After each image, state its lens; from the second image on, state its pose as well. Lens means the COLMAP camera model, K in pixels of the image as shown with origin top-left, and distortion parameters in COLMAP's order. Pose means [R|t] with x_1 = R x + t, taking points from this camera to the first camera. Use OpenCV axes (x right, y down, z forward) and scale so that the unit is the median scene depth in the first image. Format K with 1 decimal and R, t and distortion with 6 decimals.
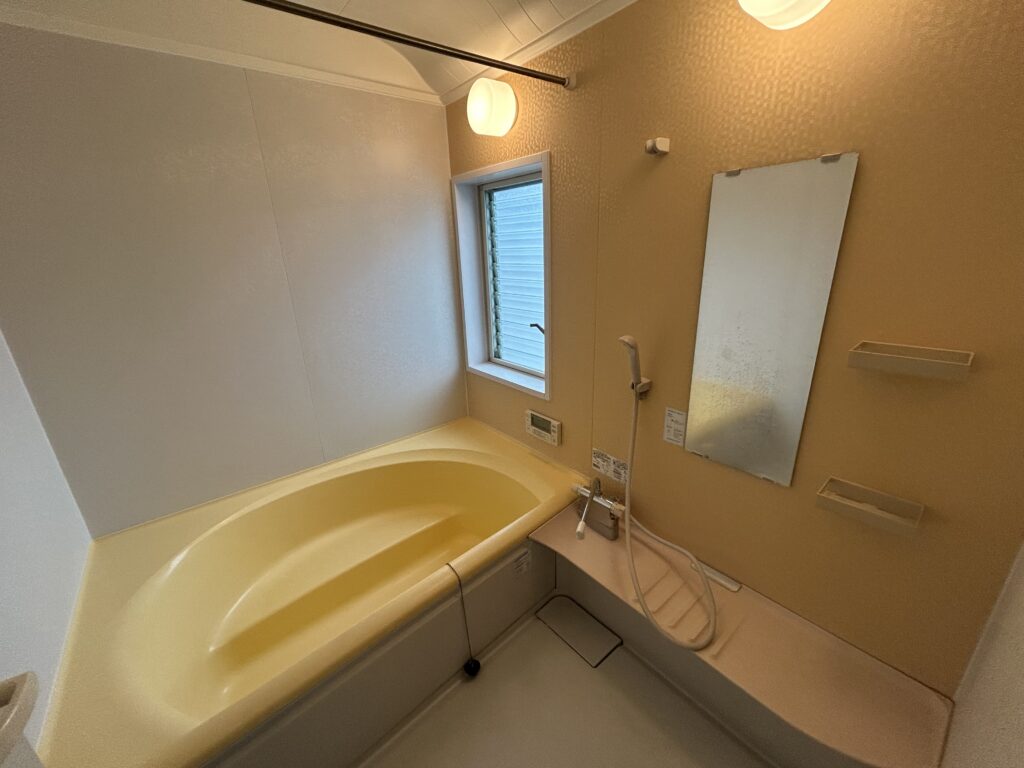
lens RADIAL K [[414.0, 0, 509.9], [0, 414.0, 381.4], [0, 0, 1]] dist [0.000289, 0.000417]
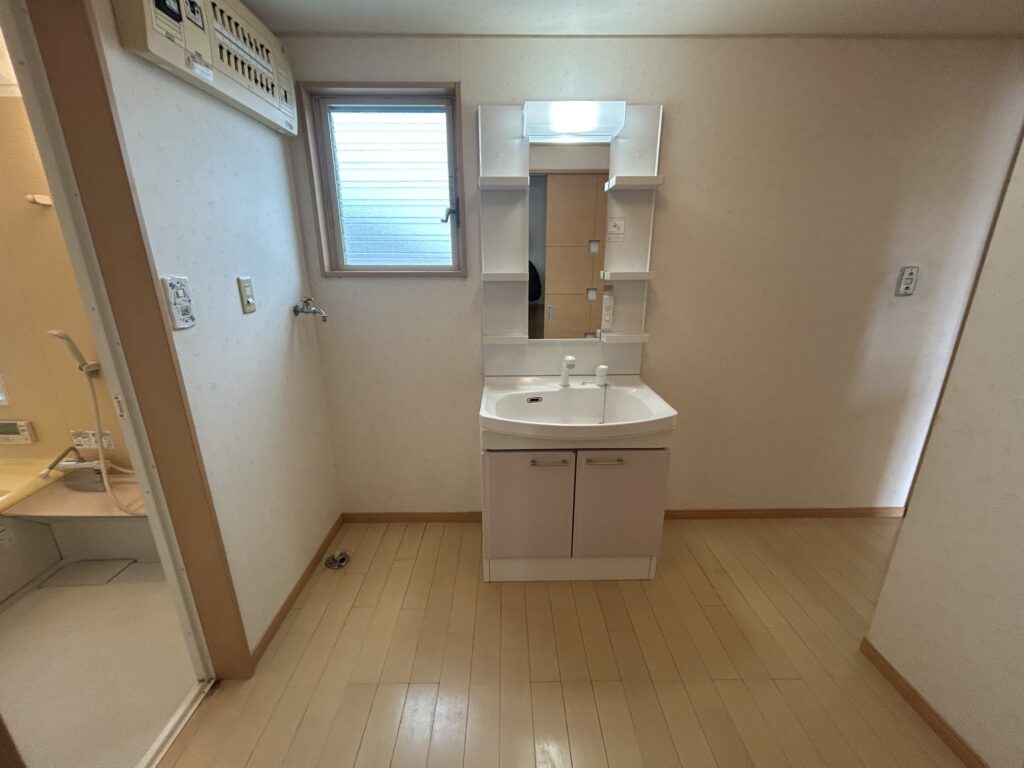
lens RADIAL K [[414.0, 0, 511.1], [0, 414.0, 386.0], [0, 0, 1]] dist [0.000289, 0.000417]
pose [[0.624985, -0.187372, 0.757816, 0.115935], [0.227772, 0.972295, 0.052555, 0.270925], [-0.746668, 0.139763, 0.650348, -0.796321]]
